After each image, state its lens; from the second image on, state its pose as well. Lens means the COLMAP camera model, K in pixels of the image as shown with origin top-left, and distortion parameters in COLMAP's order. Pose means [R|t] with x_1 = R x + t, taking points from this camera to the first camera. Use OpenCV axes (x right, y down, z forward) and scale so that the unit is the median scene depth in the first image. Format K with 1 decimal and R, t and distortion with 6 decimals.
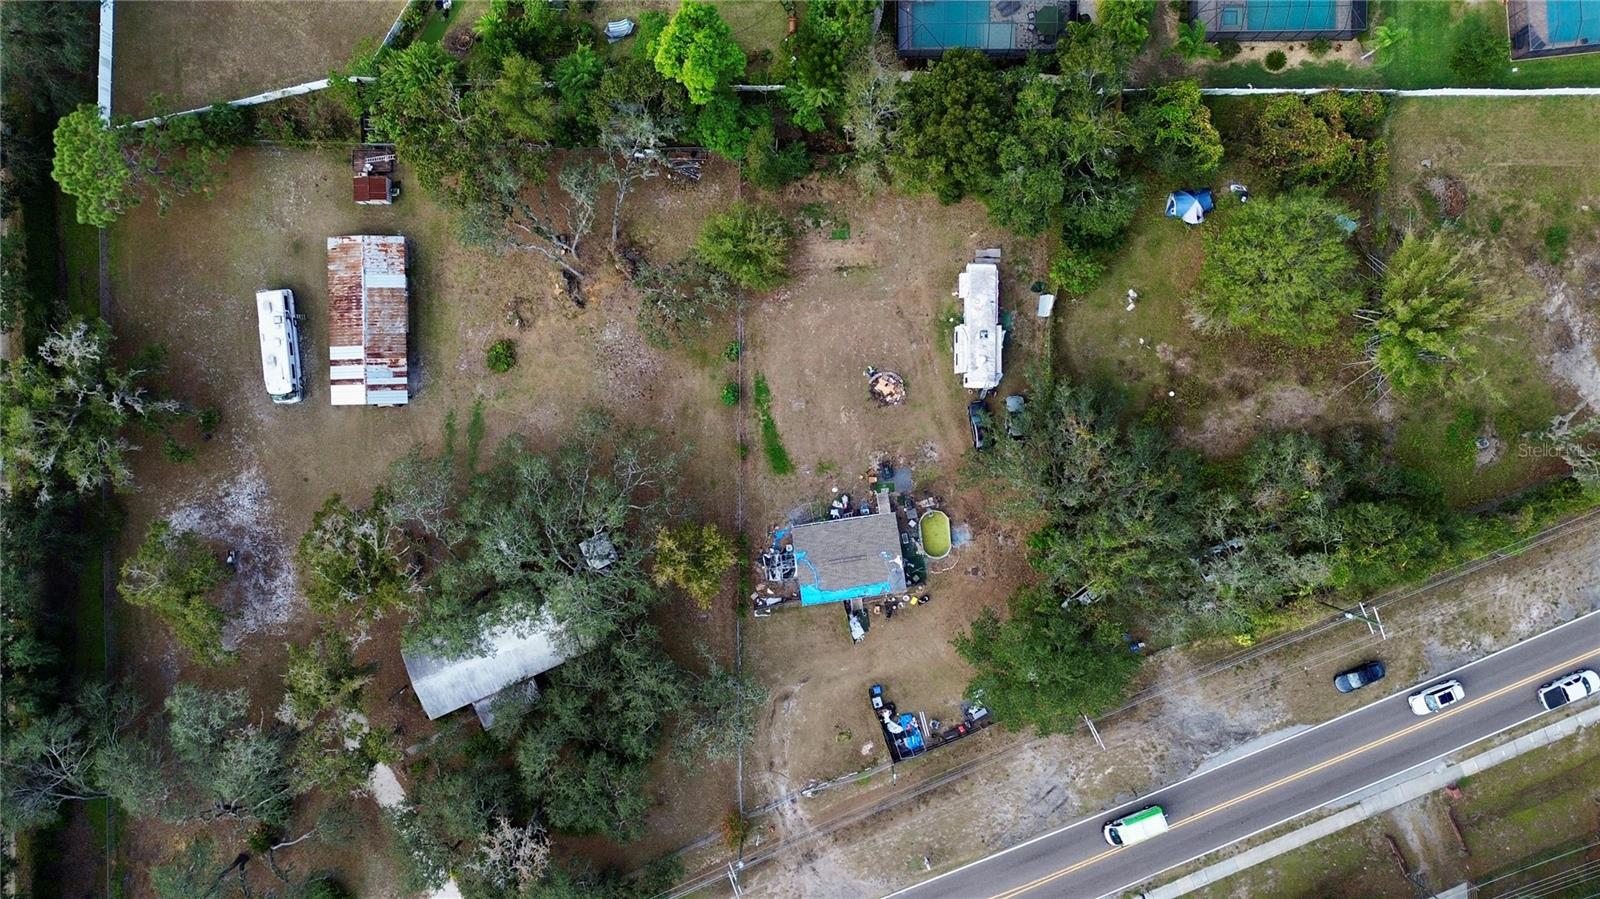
lens RADIAL K [[1134.1, 0, 795.2], [0, 1134.1, 443.8], [0, 0, 1]] dist [0.067864, -0.064532]
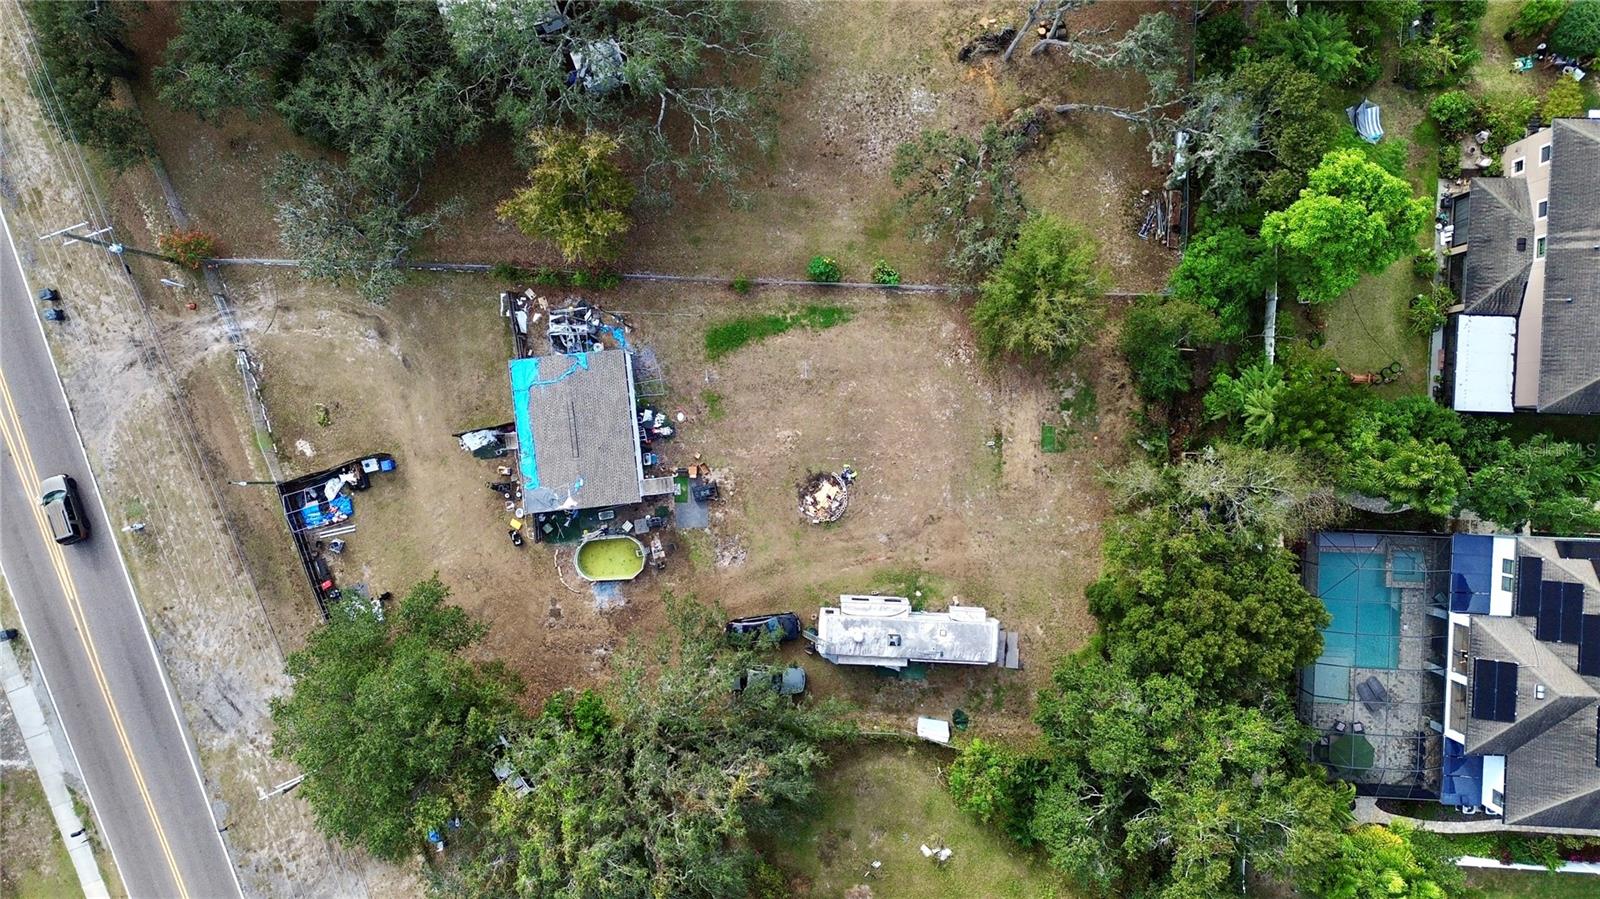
lens RADIAL K [[1134.1, 0, 793.3], [0, 1134.1, 452.1], [0, 0, 1]] dist [0.067864, -0.064532]
pose [[-0.038656, 0.998950, 0.024591, 0.037360], [-0.999189, -0.038918, 0.010287, -0.036873], [0.011233, -0.024173, 0.999645, 0.310566]]
